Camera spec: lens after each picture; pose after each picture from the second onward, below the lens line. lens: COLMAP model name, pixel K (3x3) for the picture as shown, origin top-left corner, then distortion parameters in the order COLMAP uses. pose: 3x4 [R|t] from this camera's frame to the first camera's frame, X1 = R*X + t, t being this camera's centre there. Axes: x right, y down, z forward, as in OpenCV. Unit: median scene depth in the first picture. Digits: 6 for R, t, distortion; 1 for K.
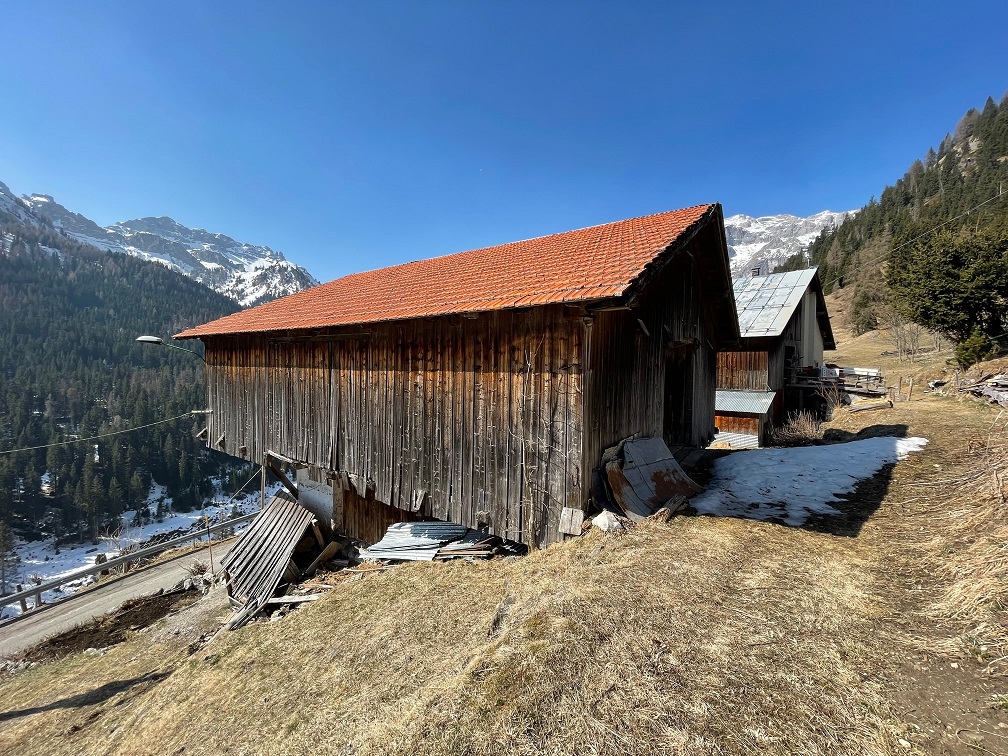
lens RADIAL K [[406.0, 0, 504.0], [0, 406.0, 378.0], [0, 0, 1]] dist [-0.010897, -0.000023]
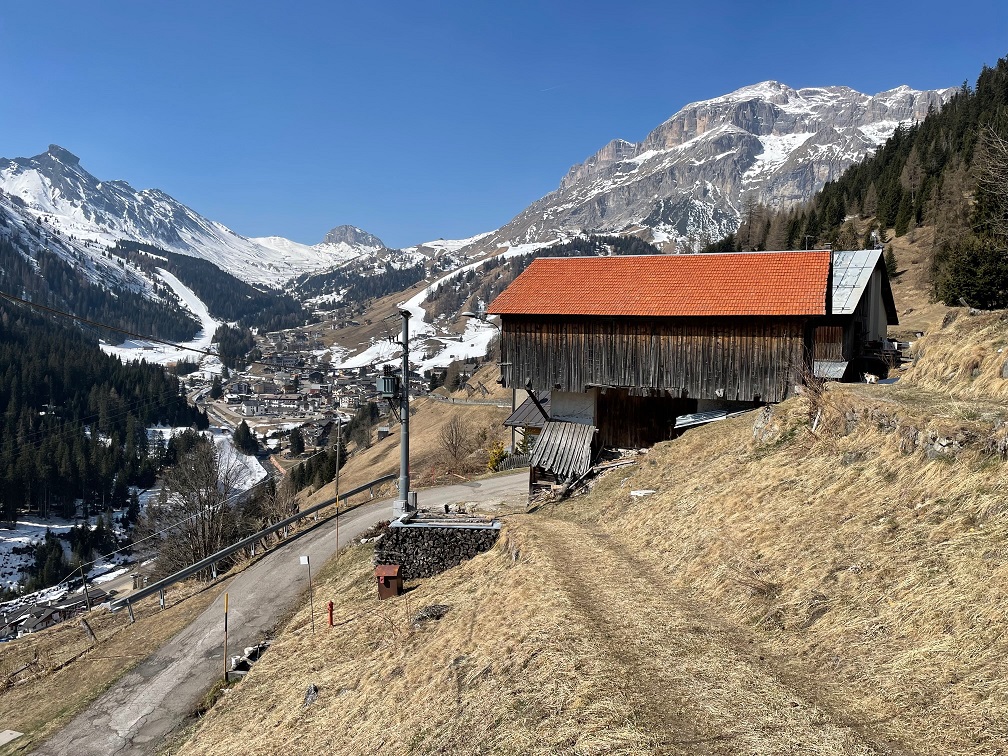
lens RADIAL K [[767.2, 0, 504.0], [0, 767.2, 378.0], [0, 0, 1]] dist [0.060238, -0.105842]
pose [[0.979479, 0.004160, 0.201505, -0.490673], [-0.008218, 0.999780, 0.019309, 0.030489], [-0.201380, -0.020569, 0.979297, -0.646029]]
